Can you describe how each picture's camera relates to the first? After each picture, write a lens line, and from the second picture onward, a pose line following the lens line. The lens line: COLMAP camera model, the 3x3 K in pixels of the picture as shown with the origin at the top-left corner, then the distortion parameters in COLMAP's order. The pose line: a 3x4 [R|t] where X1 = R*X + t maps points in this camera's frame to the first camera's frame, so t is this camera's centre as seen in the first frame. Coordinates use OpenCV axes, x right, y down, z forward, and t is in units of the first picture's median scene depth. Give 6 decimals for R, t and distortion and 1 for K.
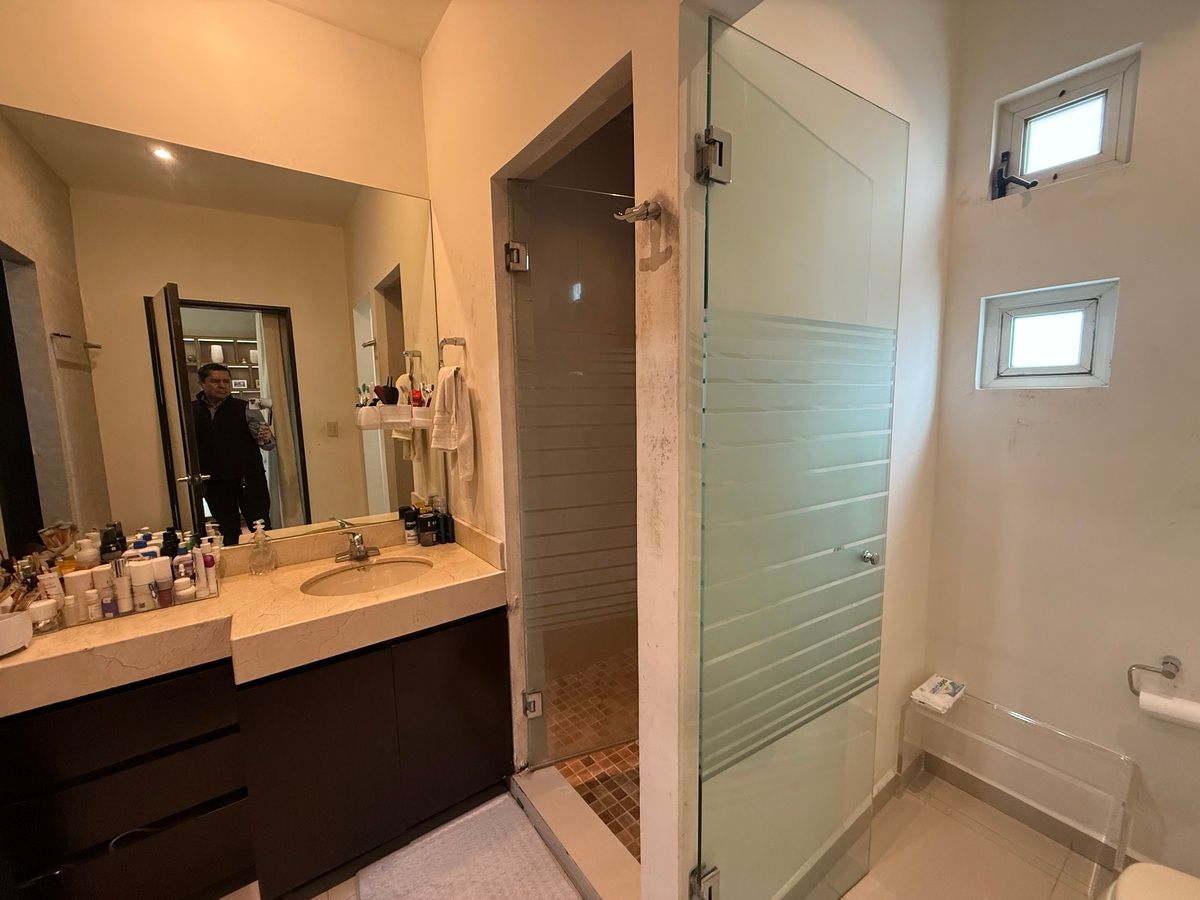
lens RADIAL K [[483.2, 0, 602.2], [0, 483.2, 450.7], [0, 0, 1]] dist [0.000014, 0.000000]
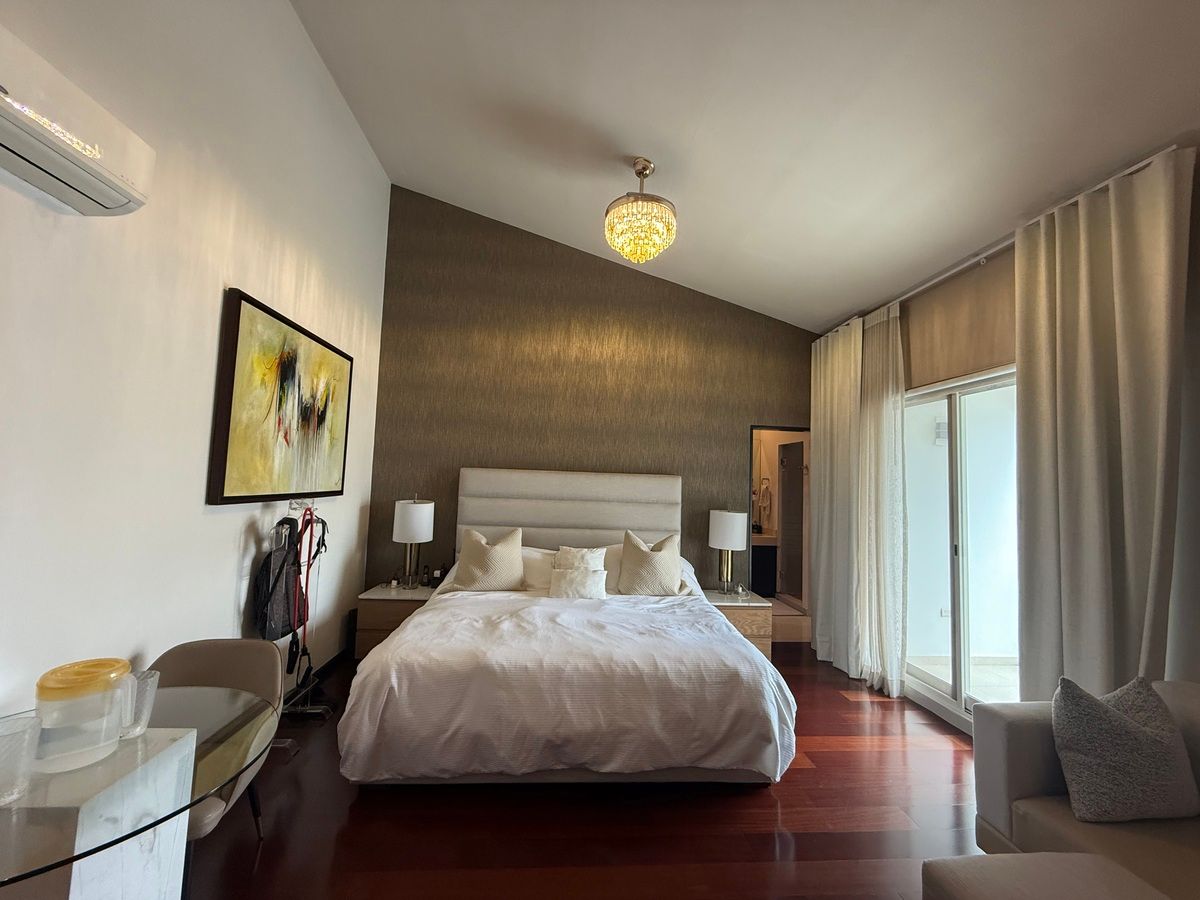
lens RADIAL K [[478.0, 0, 598.4], [0, 478.0, 446.7], [0, 0, 1]] dist [0.000928, -0.000374]
pose [[0.852960, 0.014155, -0.521785, 0.596285], [-0.113301, 0.980820, -0.158605, 0.312072], [0.509532, 0.194402, 0.838203, -3.230612]]
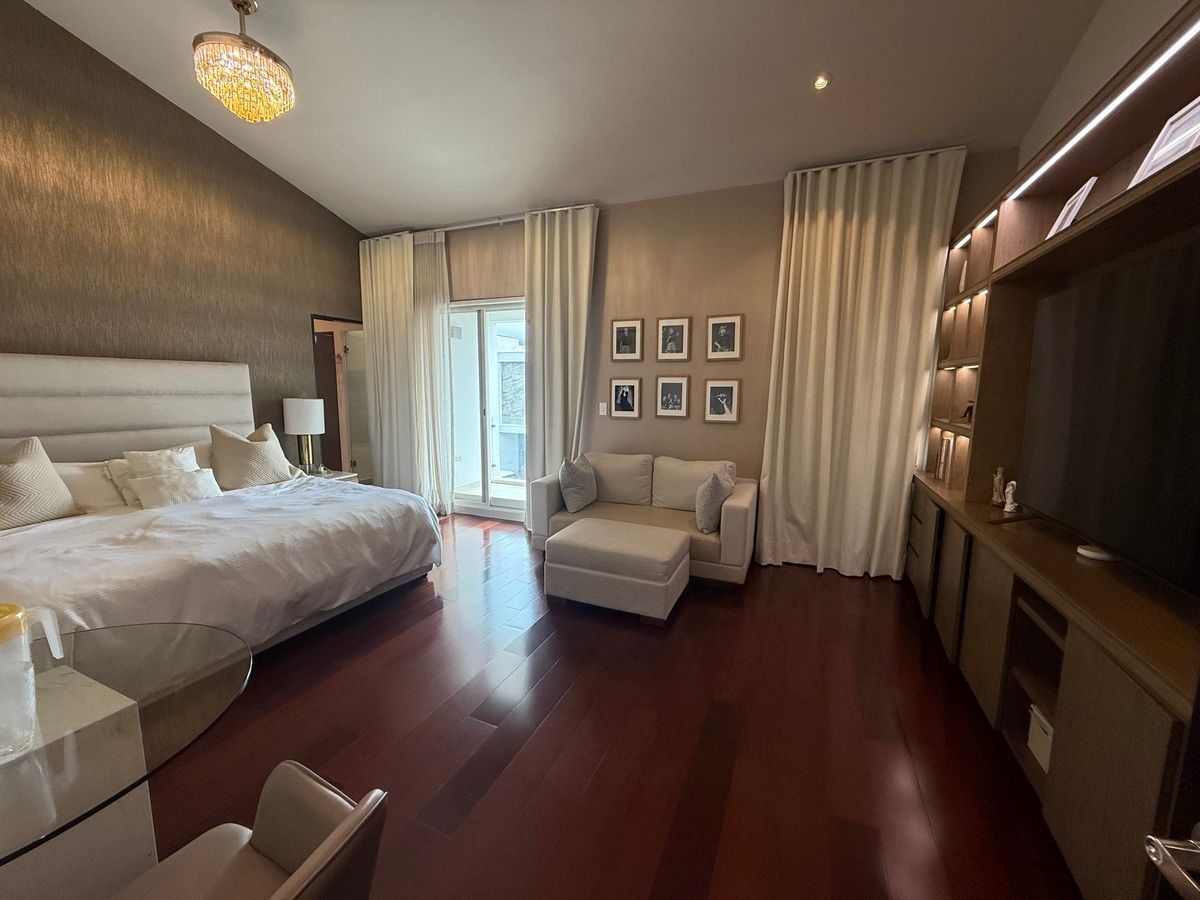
lens RADIAL K [[478.0, 0, 600.7], [0, 478.0, 447.4], [0, 0, 1]] dist [0.000928, -0.000374]
pose [[0.856909, -0.038383, 0.514037, -0.134308], [0.032333, 0.999262, 0.020716, 0.440919], [-0.514453, -0.001131, 0.857518, -3.811823]]
